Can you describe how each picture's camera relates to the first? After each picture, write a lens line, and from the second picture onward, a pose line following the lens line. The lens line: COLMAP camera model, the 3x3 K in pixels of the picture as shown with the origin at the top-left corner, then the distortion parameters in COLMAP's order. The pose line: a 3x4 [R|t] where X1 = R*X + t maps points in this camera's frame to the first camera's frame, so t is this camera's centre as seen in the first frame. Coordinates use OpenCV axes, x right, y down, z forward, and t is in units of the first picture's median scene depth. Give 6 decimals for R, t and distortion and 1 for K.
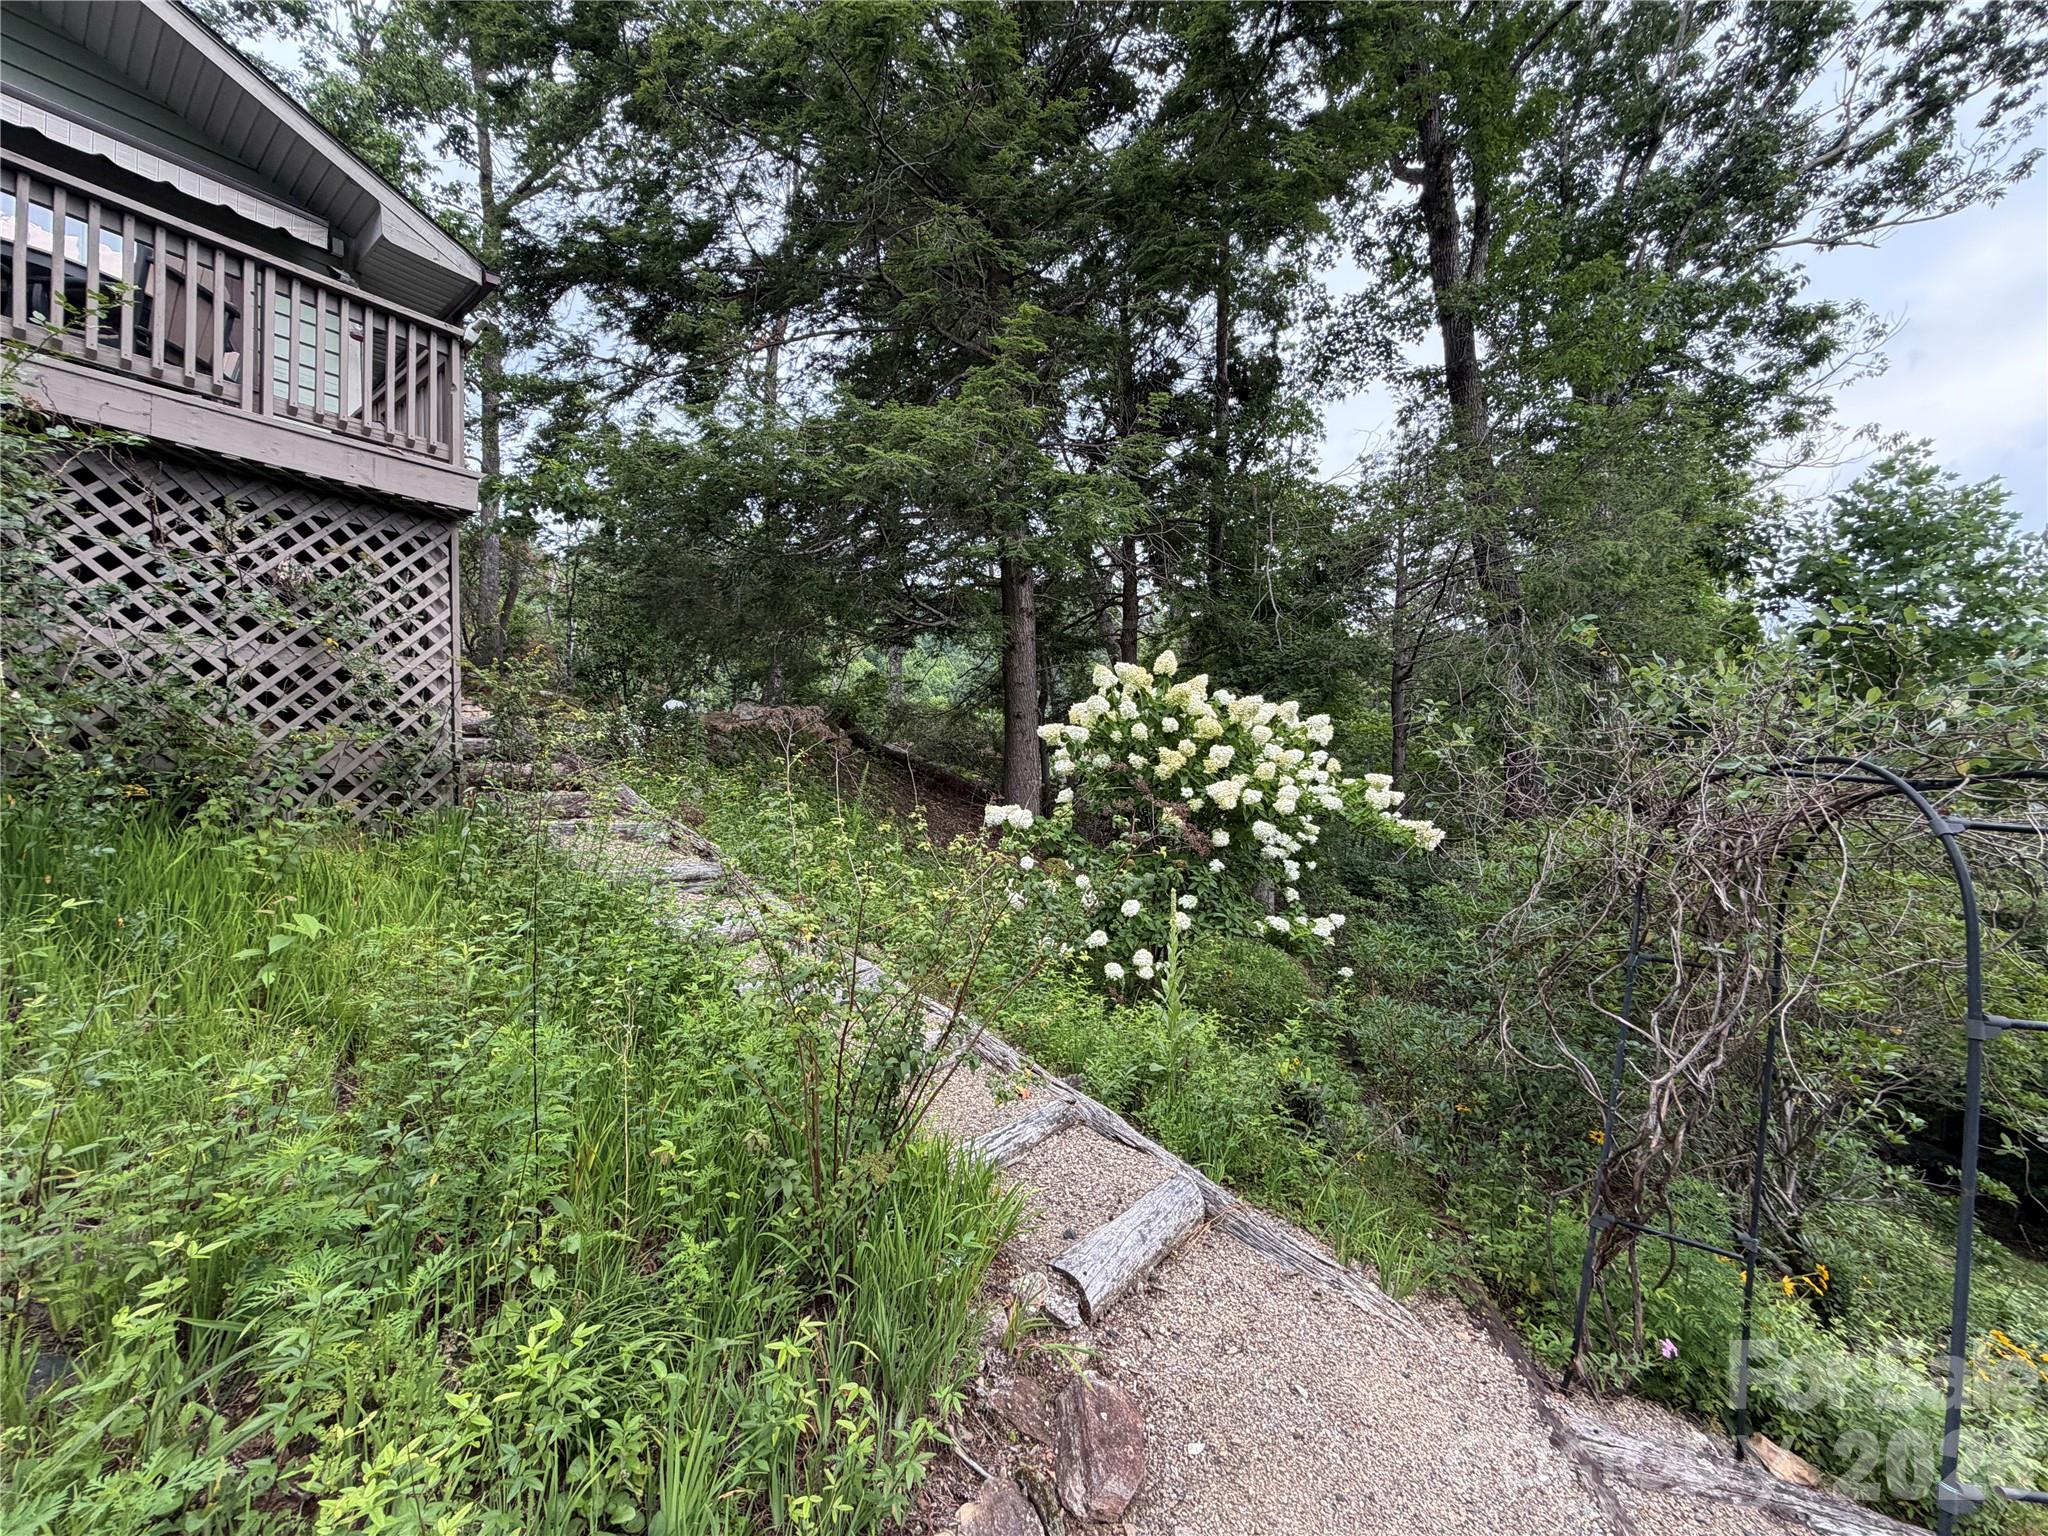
lens RADIAL K [[819.2, 0, 1018.3], [0, 819.2, 772.2], [0, 0, 1]] dist [0.007384, -0.001613]
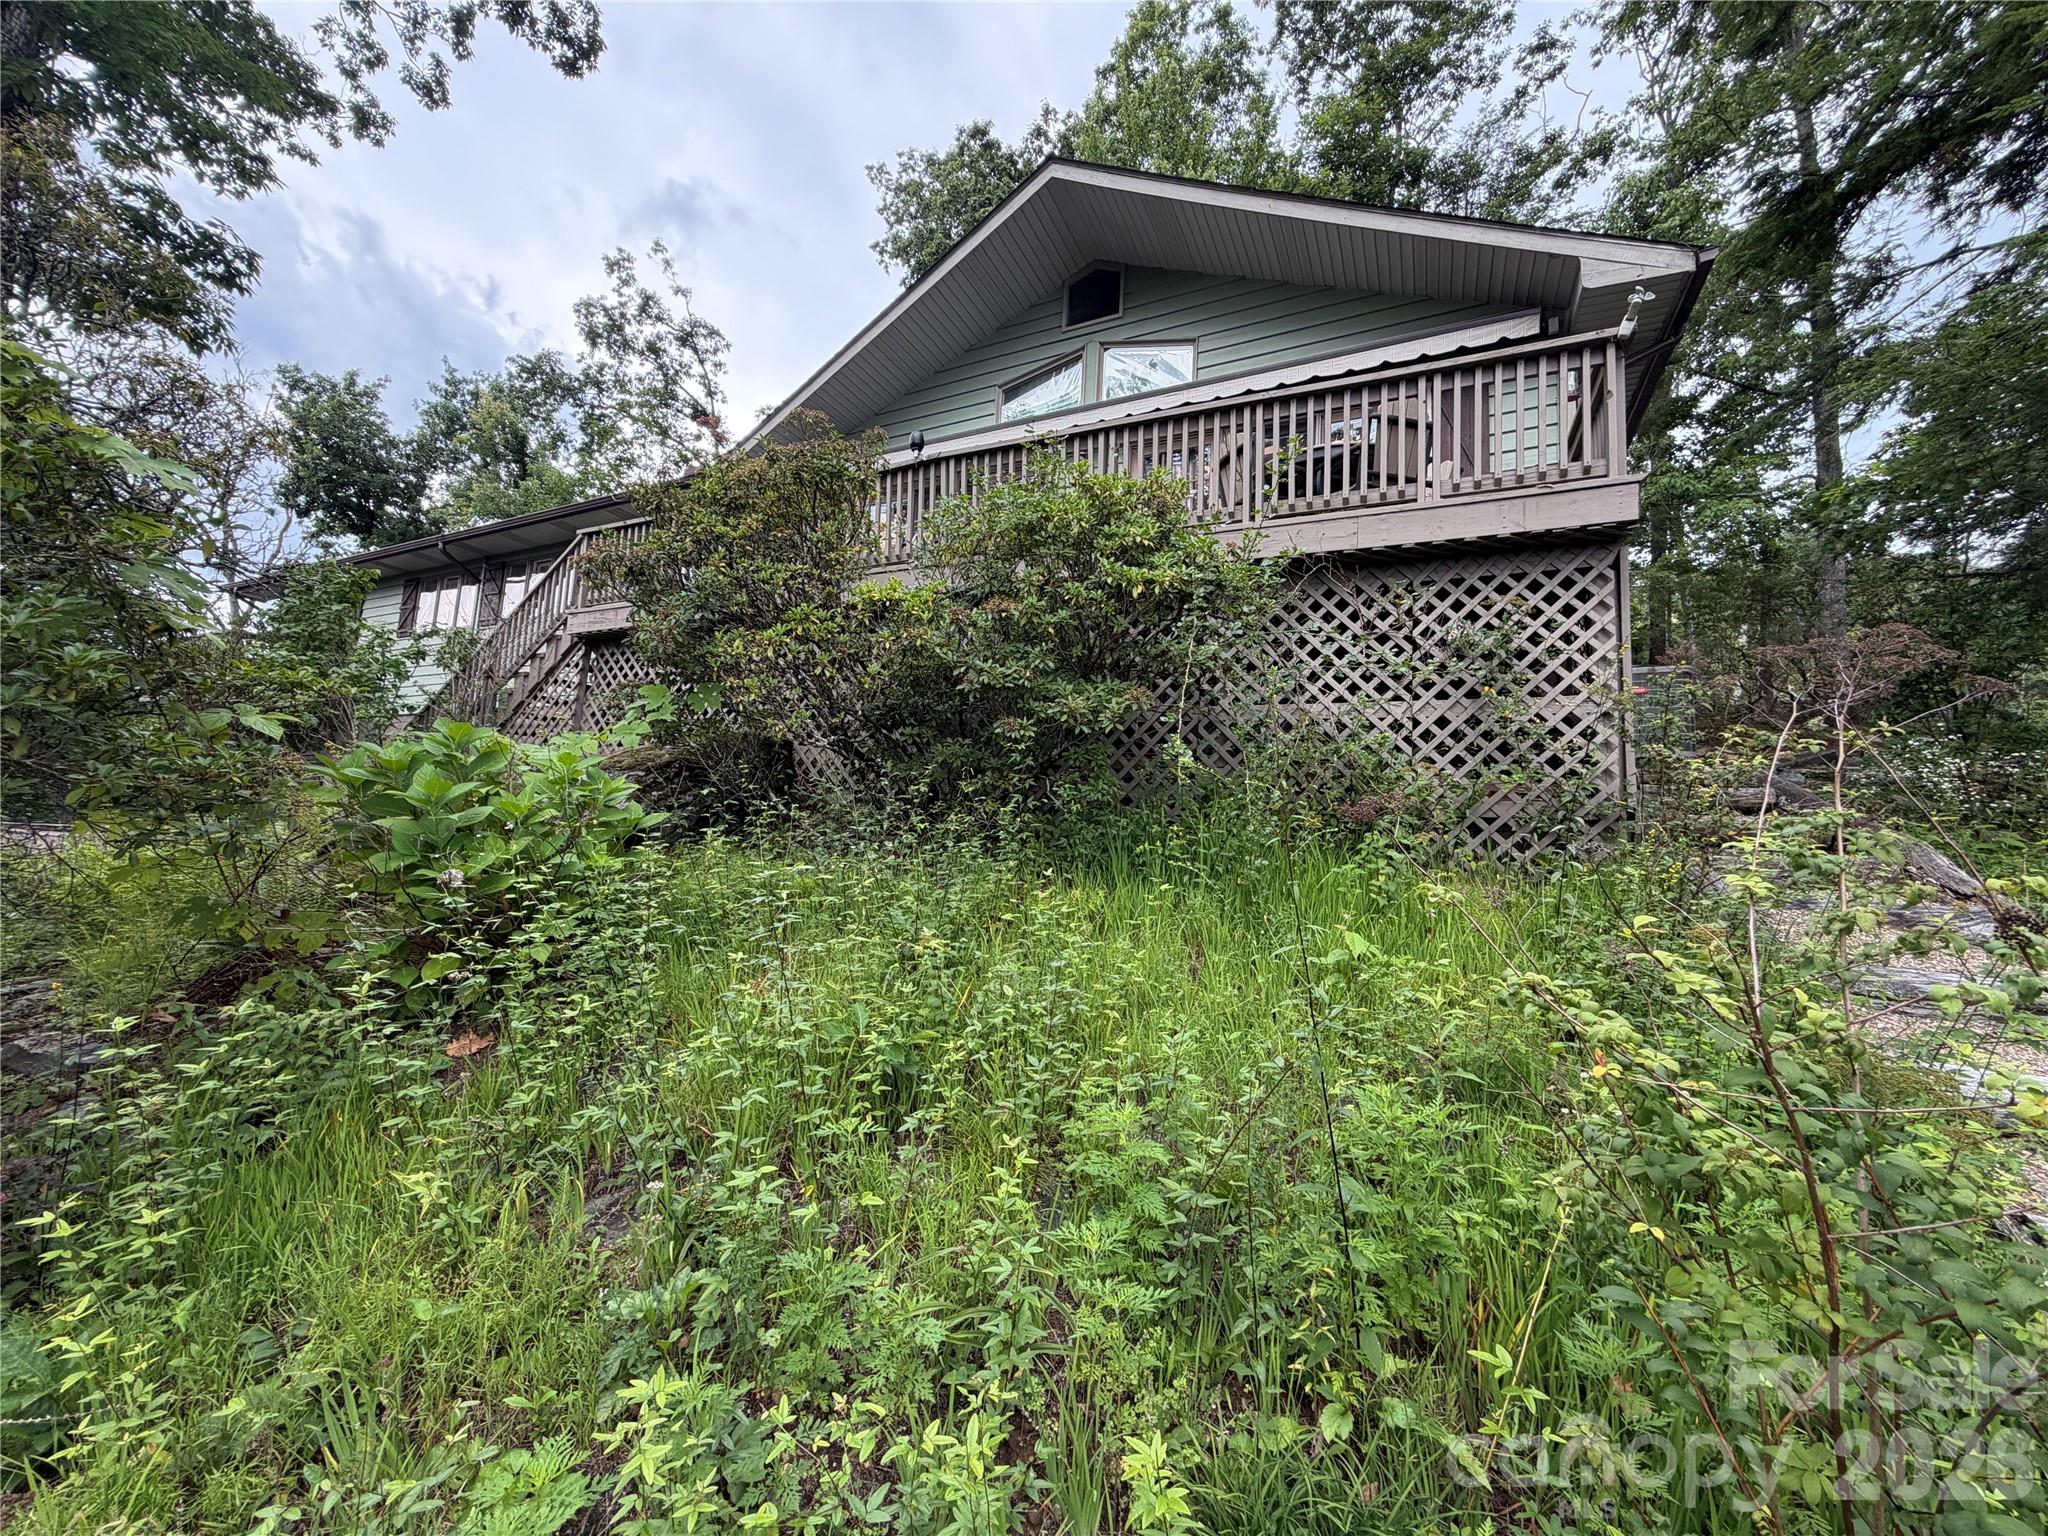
lens RADIAL K [[819.2, 0, 1022.6], [0, 819.2, 771.3], [0, 0, 1]] dist [0.007384, -0.001613]
pose [[0.185792, -0.059744, -0.980771, 0.065057], [-0.028699, 0.997394, -0.066194, 0.029016], [0.982170, 0.040446, 0.183593, 0.231620]]
